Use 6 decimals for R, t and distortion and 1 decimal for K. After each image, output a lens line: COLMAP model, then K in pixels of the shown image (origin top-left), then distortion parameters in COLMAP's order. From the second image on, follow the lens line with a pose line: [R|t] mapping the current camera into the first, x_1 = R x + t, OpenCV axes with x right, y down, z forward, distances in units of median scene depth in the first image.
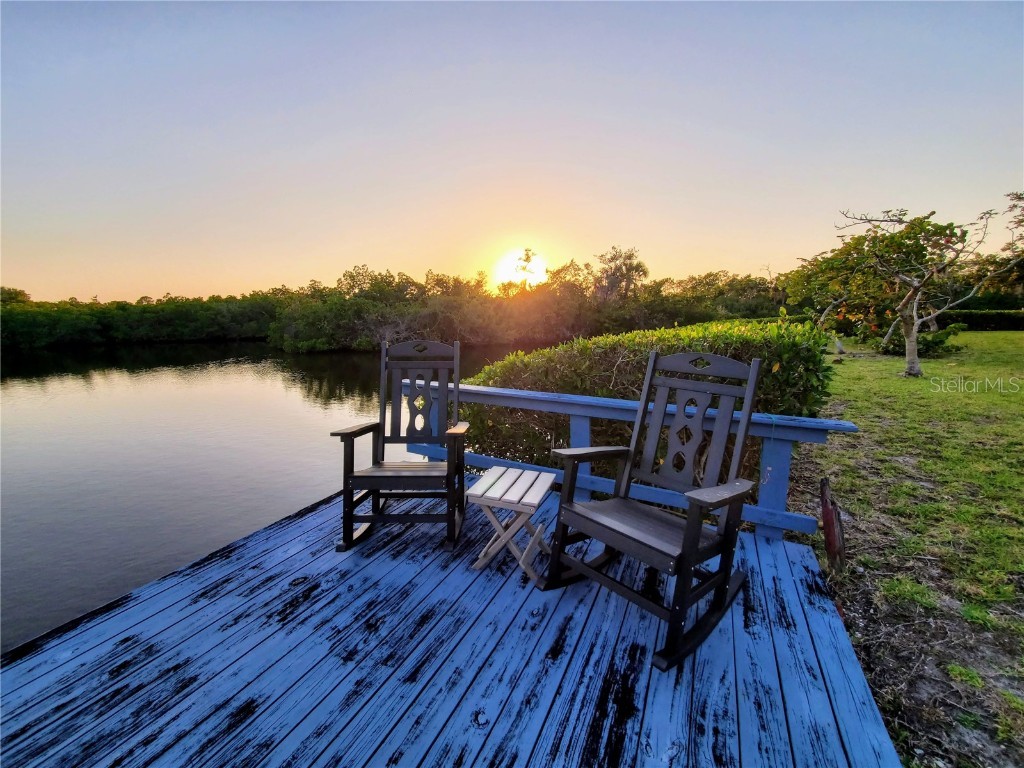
lens RADIAL K [[405.3, 0, 512.0], [0, 405.3, 384.0], [0, 0, 1]] dist [-0.001989, -0.000246]
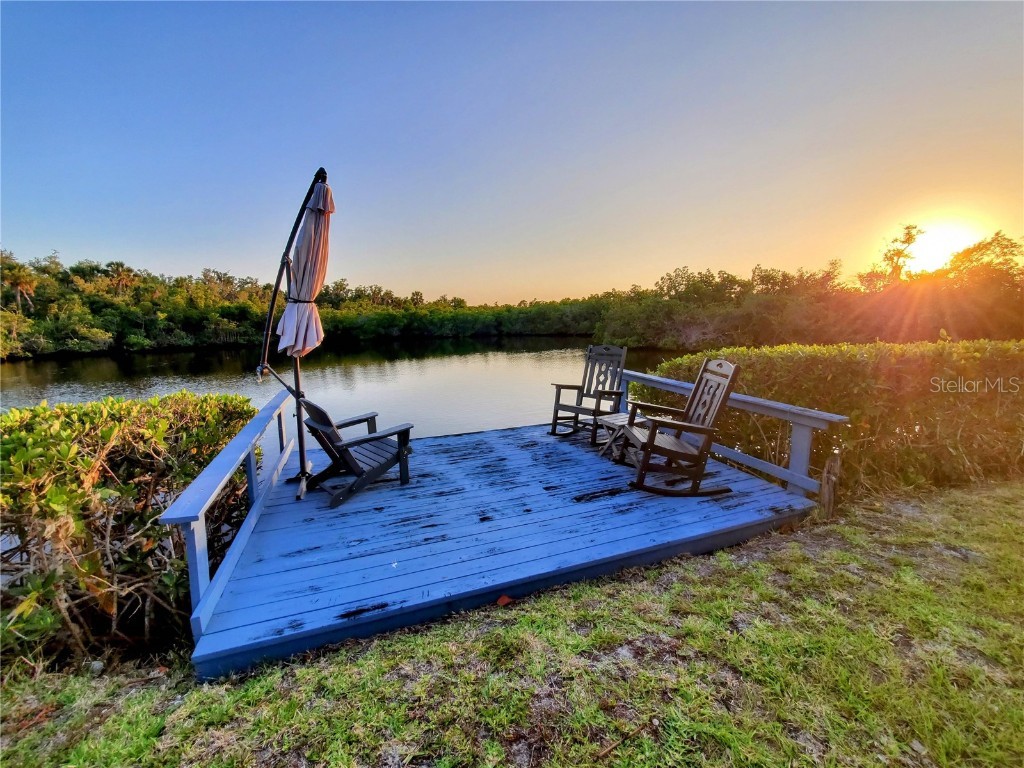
lens RADIAL K [[415.9, 0, 512.0], [0, 415.9, 384.0], [0, 0, 1]] dist [-0.000463, -0.000177]
pose [[0.728506, 0.109586, -0.676217, 0.063870], [-0.108750, 0.993105, 0.043781, 0.002880], [0.676352, 0.041644, 0.735400, -0.057708]]
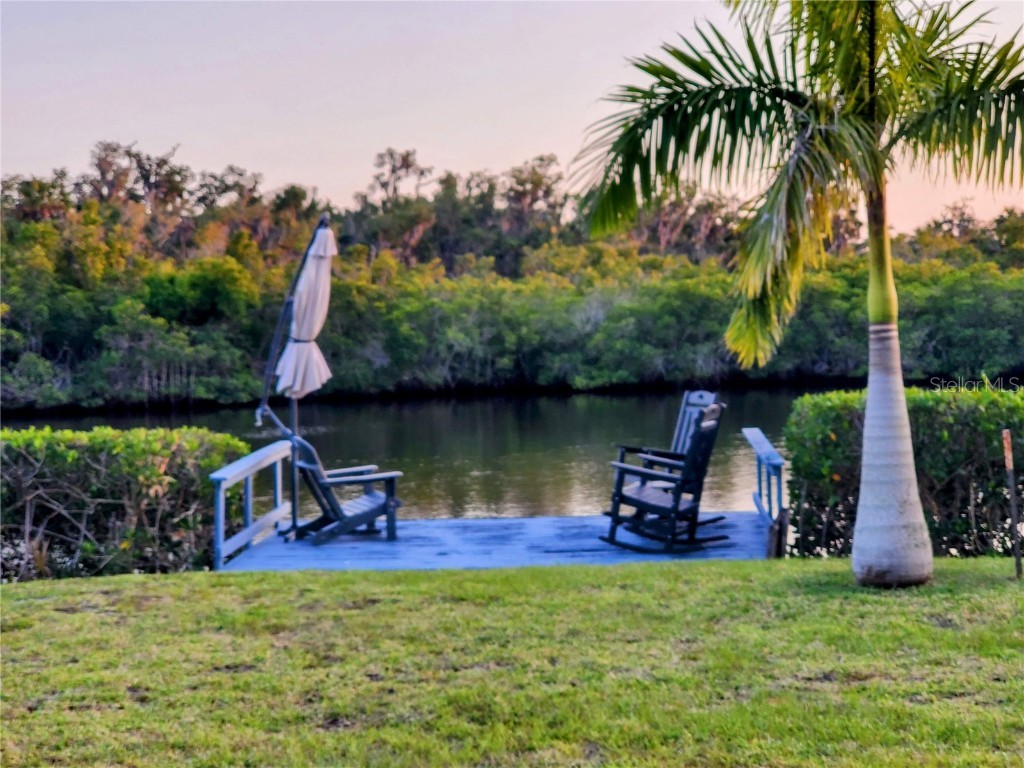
lens RADIAL K [[1728.0, 0, 512.0], [0, 1728.0, 384.0], [0, 0, 1]] dist [0.038554, 0.077352]
pose [[0.410169, 0.037358, -0.911244, 0.467208], [-0.130371, 0.991301, -0.018043, 0.004262], [0.902643, 0.126200, 0.411471, -0.175114]]
